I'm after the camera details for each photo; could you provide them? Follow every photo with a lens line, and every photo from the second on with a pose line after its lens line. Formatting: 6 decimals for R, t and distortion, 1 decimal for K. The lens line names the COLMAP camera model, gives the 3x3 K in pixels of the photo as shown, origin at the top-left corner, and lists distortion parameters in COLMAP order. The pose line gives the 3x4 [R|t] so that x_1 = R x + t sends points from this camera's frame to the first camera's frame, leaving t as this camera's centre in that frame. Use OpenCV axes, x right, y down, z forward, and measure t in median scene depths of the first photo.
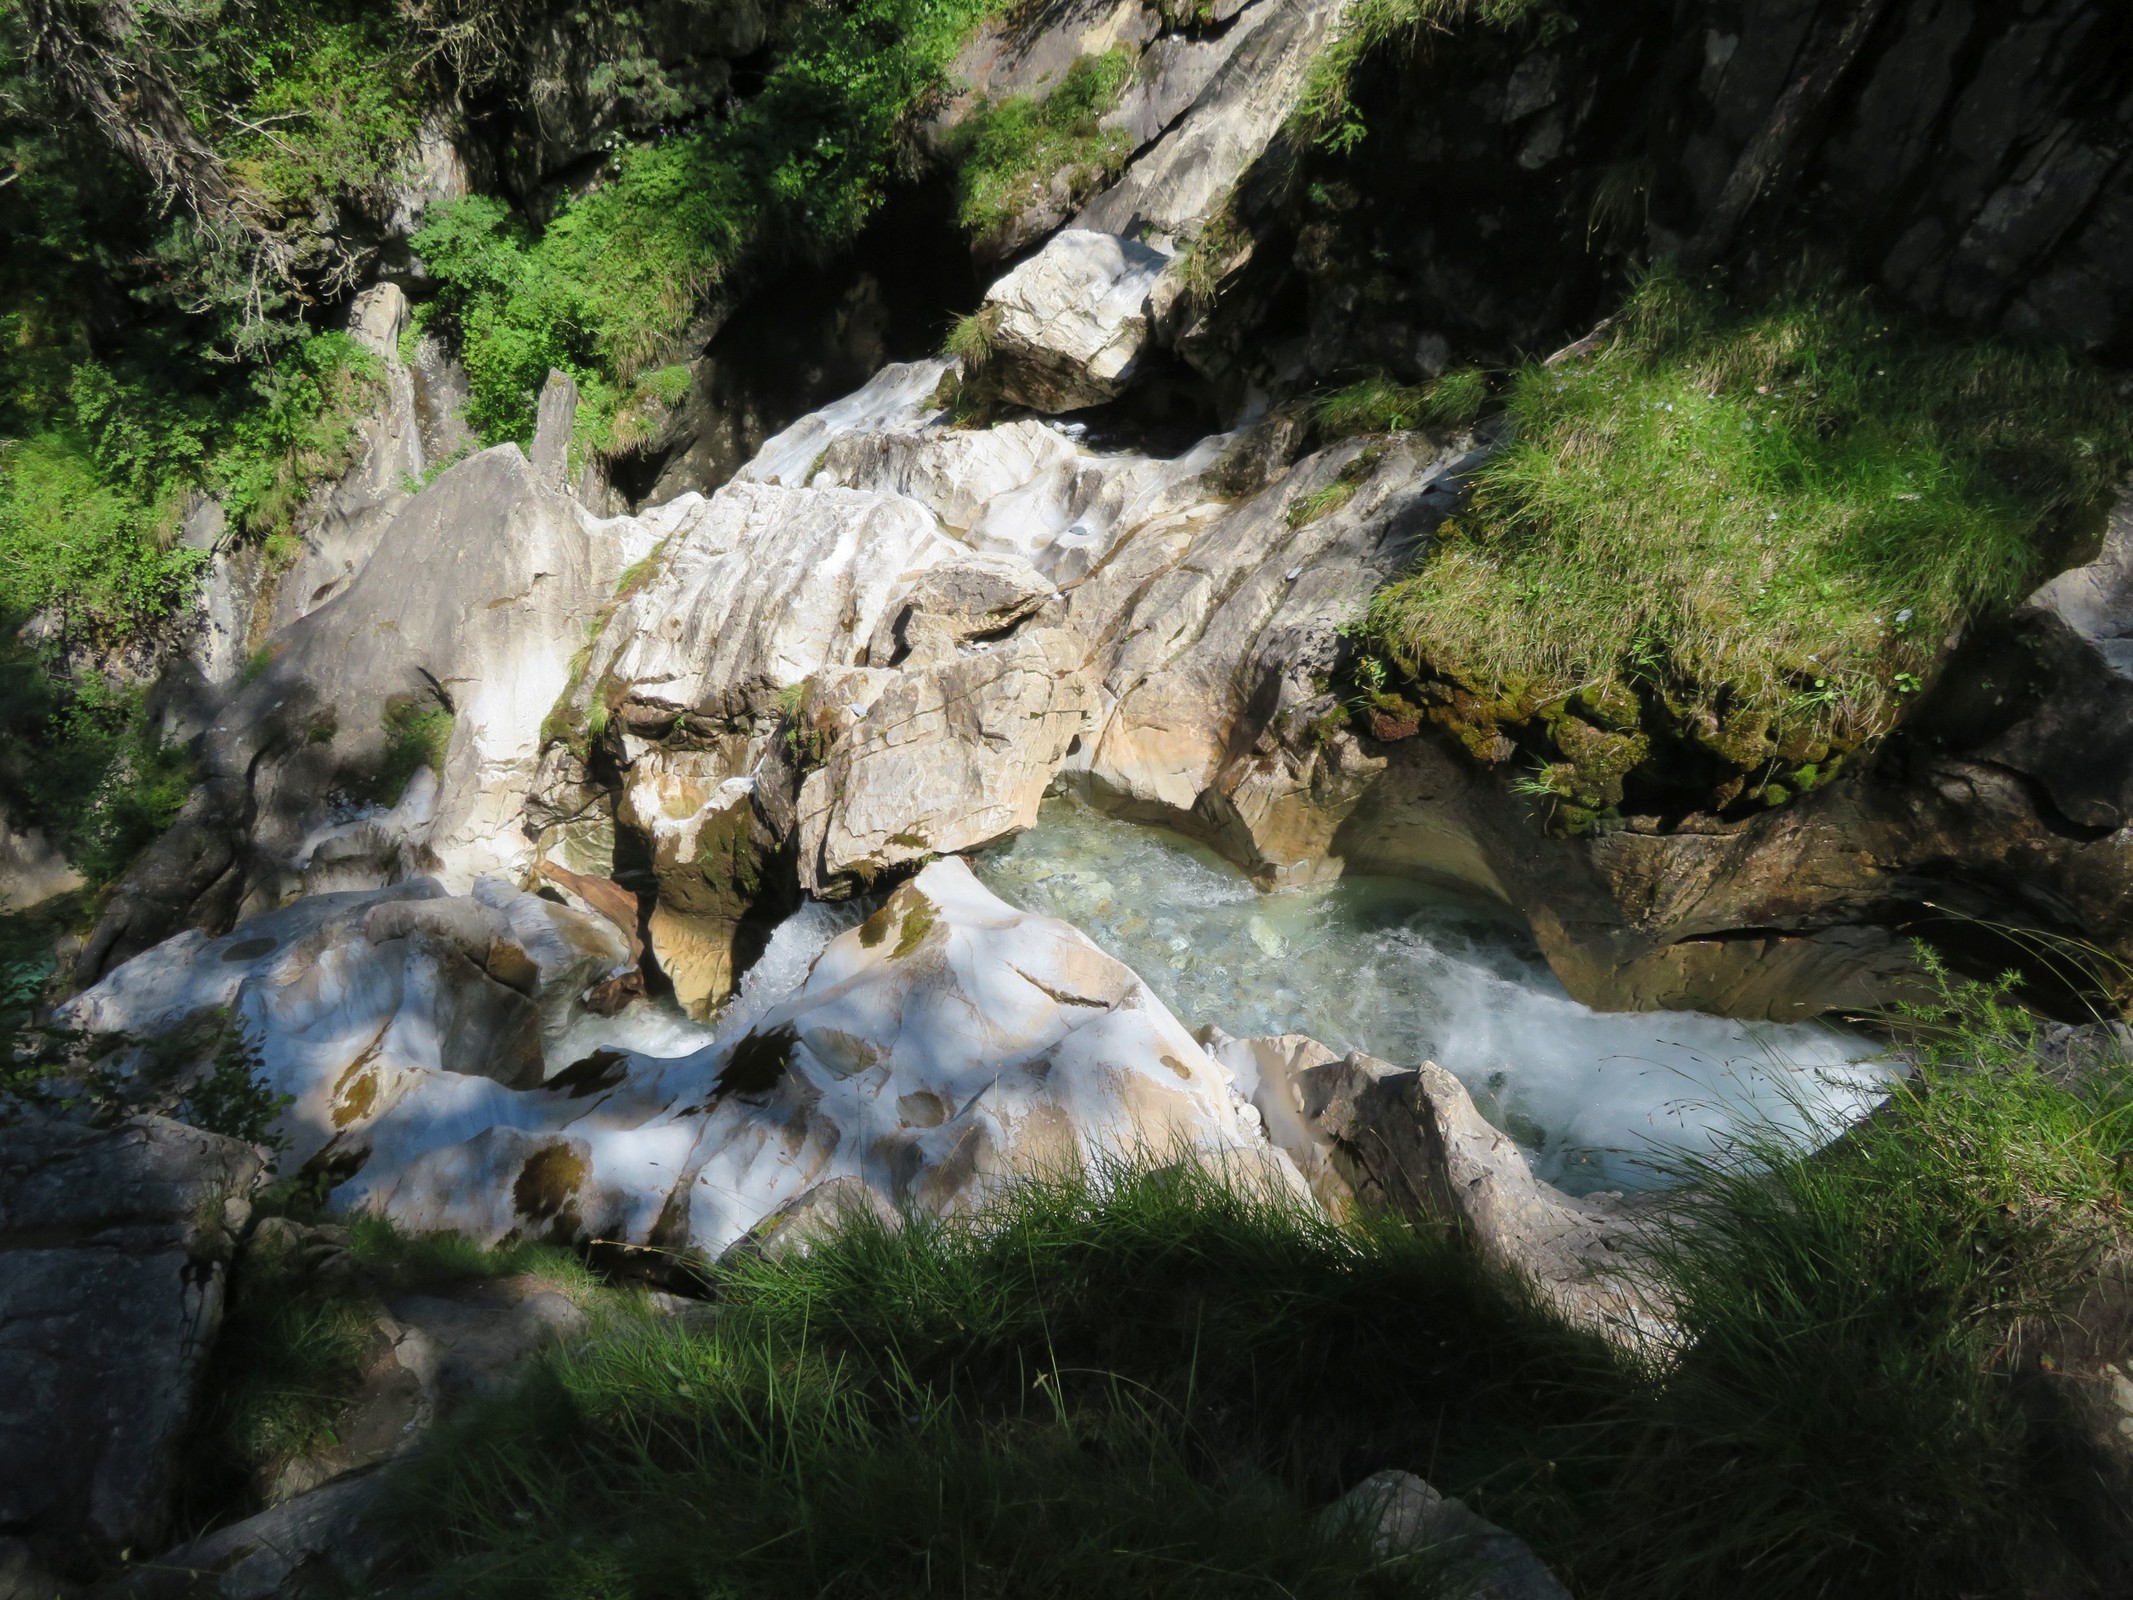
lens RADIAL K [[1514.9, 0, 1059.4], [0, 1514.9, 799.0], [0, 0, 1]] dist [-0.017198, 0.010833]
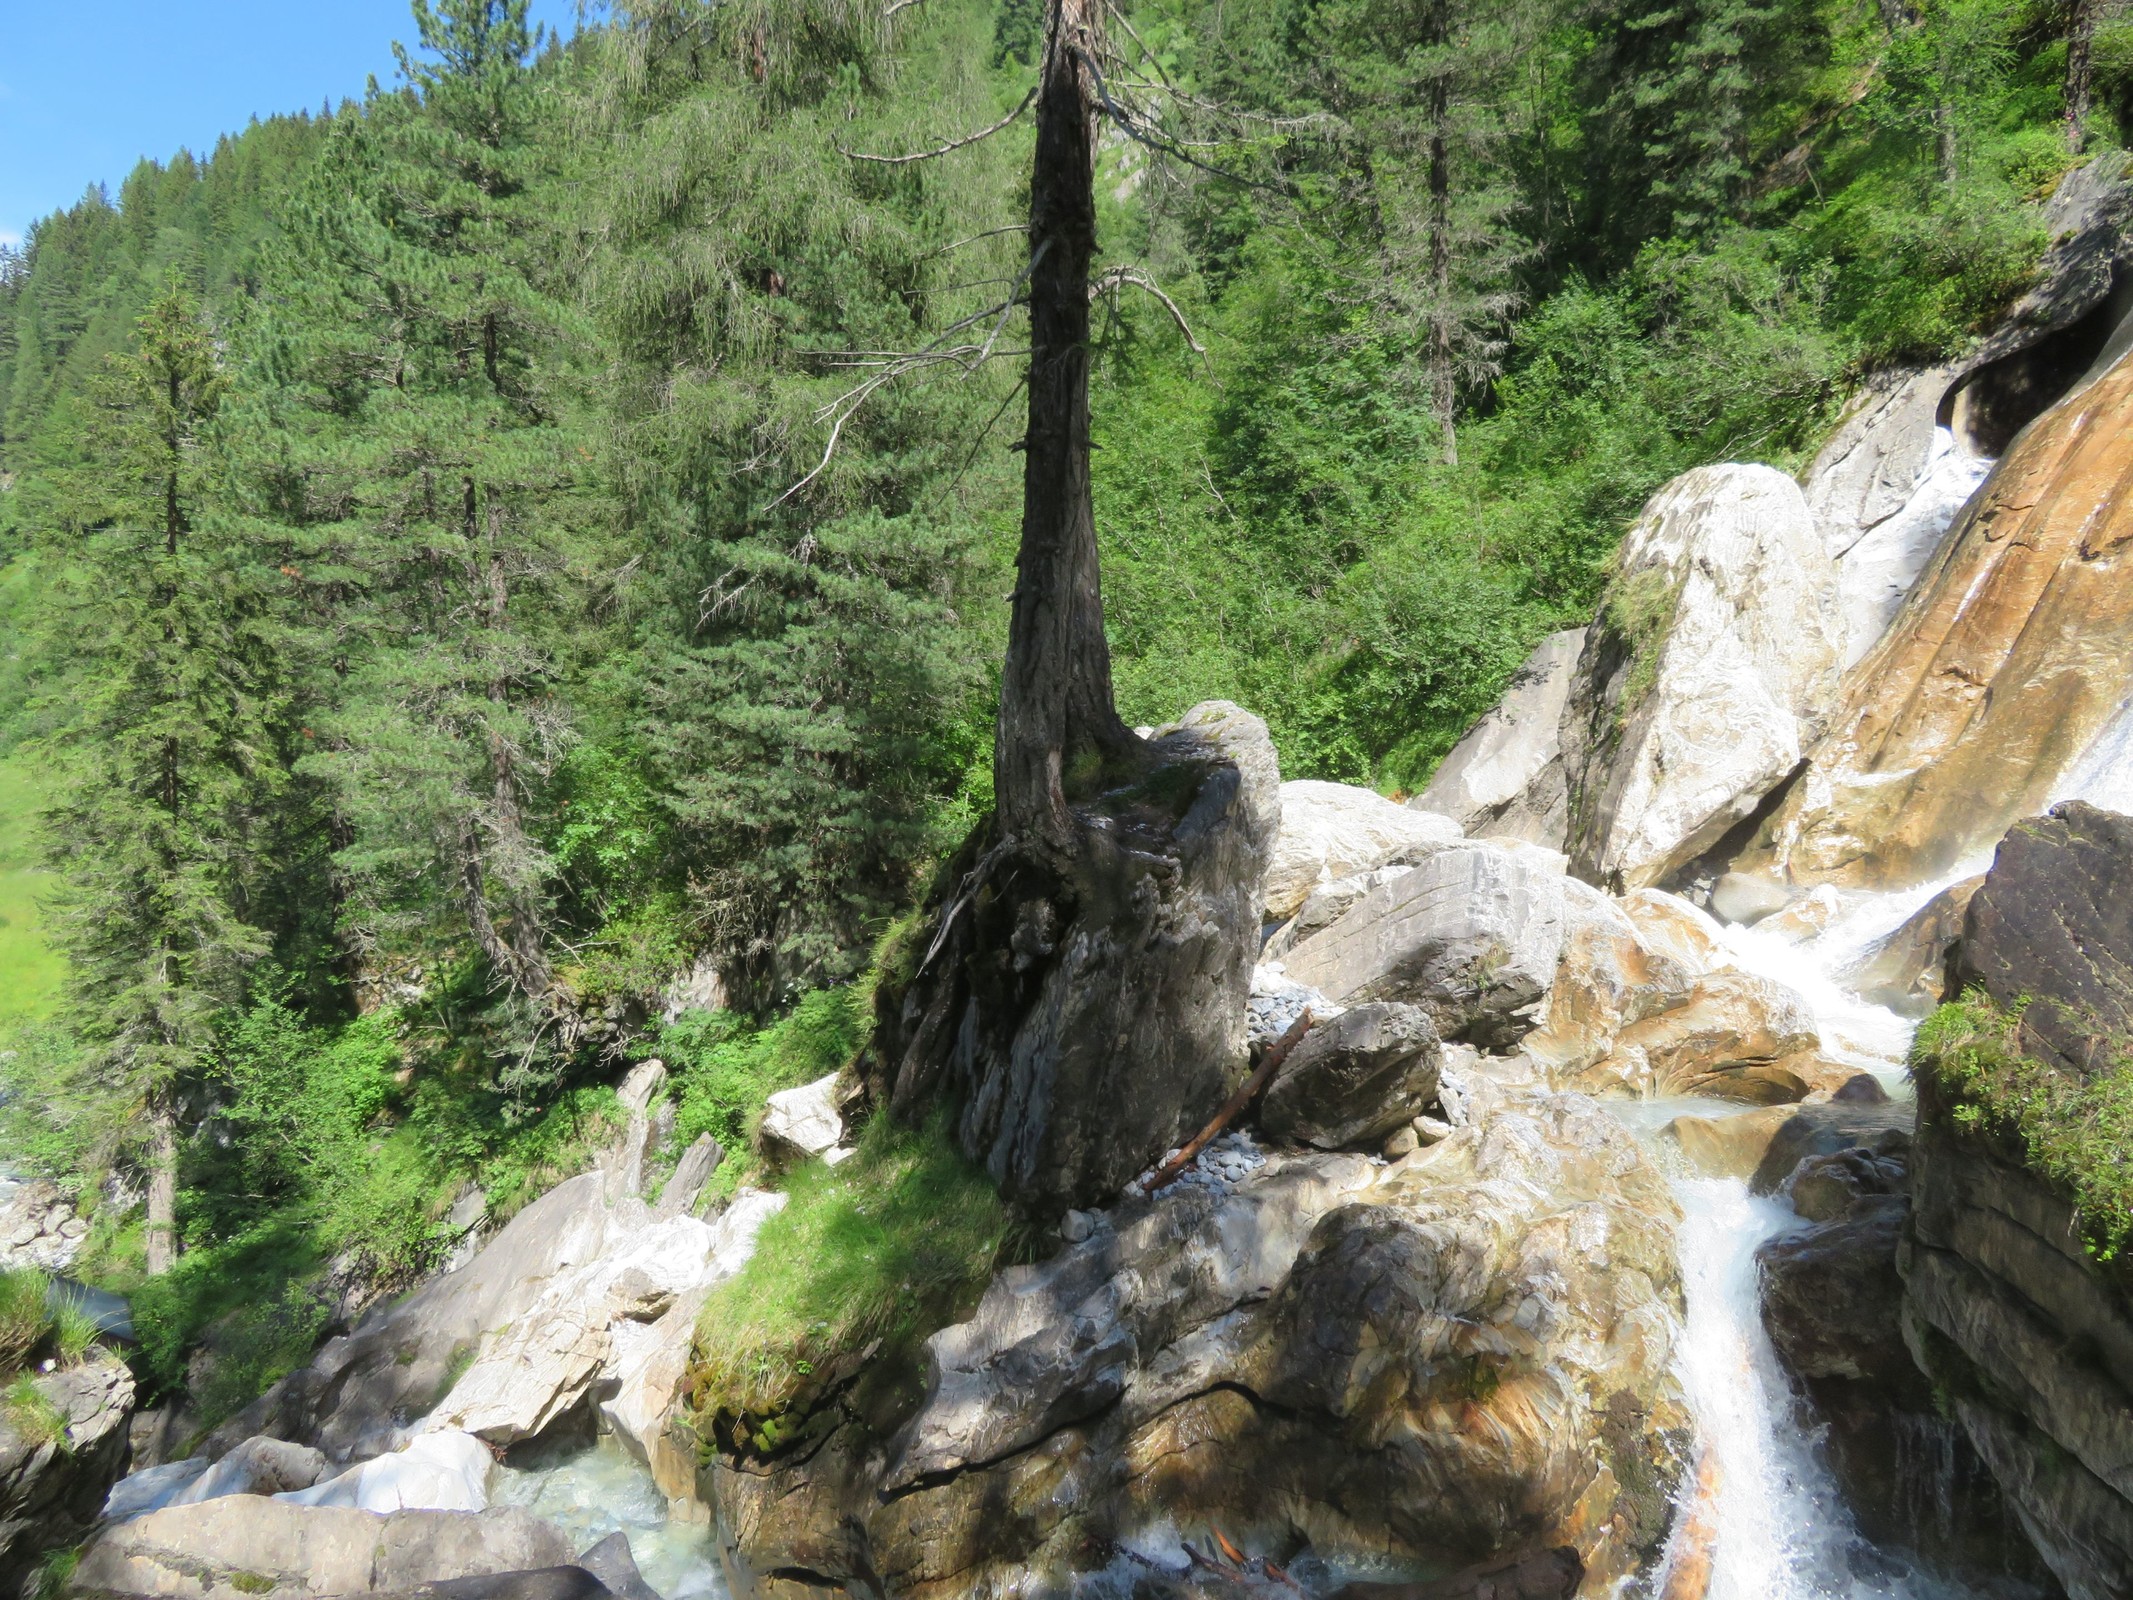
lens RADIAL K [[1514.9, 0, 1069.5], [0, 1514.9, 800.3], [0, 0, 1]] dist [-0.017198, 0.010833]
pose [[0.937493, 0.068638, -0.341169, 0.413637], [-0.237111, 0.843569, -0.481841, 0.037226], [0.254726, 0.532617, 0.807114, -0.160691]]
